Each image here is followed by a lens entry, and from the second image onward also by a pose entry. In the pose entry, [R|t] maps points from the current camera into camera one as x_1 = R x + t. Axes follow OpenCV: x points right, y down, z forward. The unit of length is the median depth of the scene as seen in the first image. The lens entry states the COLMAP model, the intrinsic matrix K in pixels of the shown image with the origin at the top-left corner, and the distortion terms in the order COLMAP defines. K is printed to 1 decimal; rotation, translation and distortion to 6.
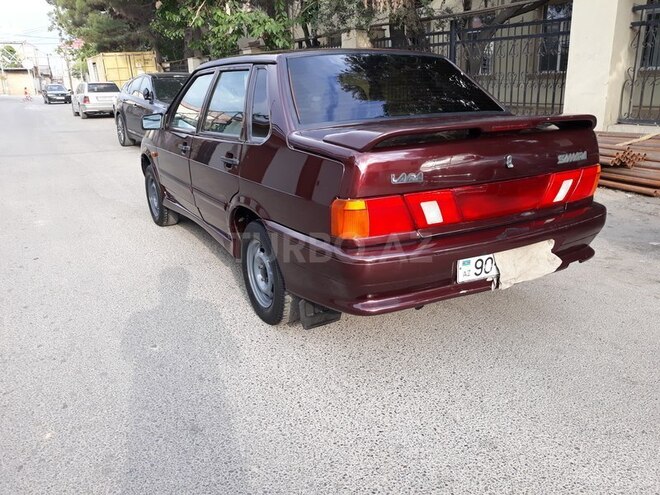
lens RADIAL K [[532.0, 0, 342.8], [0, 532.0, 235.0], [0, 0, 1]] dist [-0.006601, -0.001590]
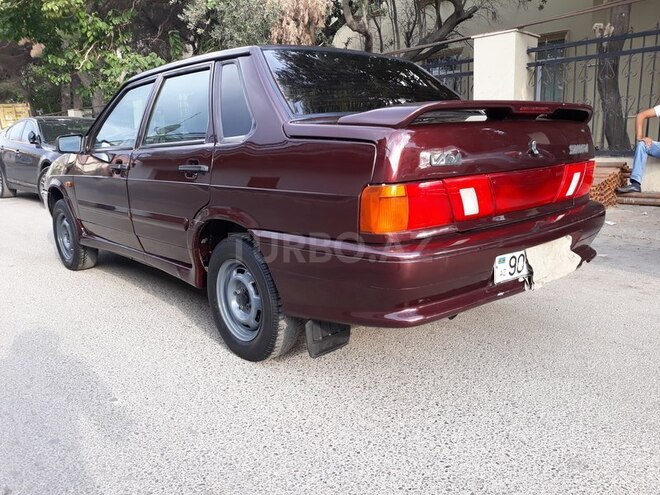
lens RADIAL K [[532.0, 0, 335.8], [0, 532.0, 235.4], [0, 0, 1]] dist [-0.006601, -0.001590]
pose [[0.979703, -0.045989, 0.195109, -0.164813], [0.065558, 0.993311, -0.095054, 0.061179], [-0.189432, 0.105915, 0.976165, 0.147150]]
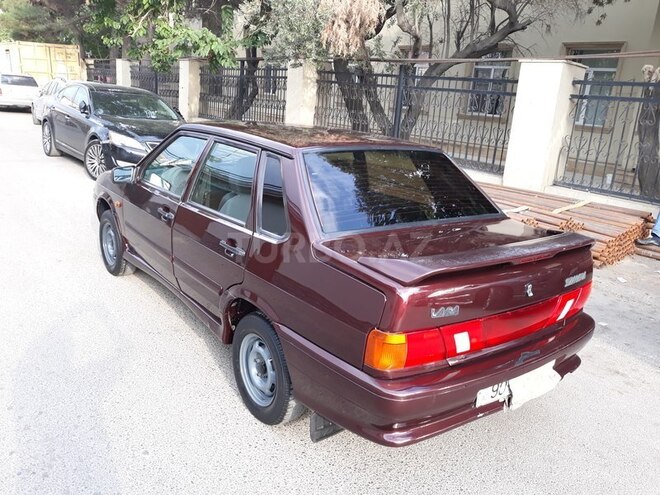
lens RADIAL K [[532.0, 0, 339.1], [0, 532.0, 234.0], [0, 0, 1]] dist [-0.006601, -0.001590]
pose [[0.986220, 0.064869, 0.152191, -0.173305], [-0.061749, 0.997775, -0.025140, -0.157434], [-0.153483, 0.015396, 0.988031, 0.023991]]
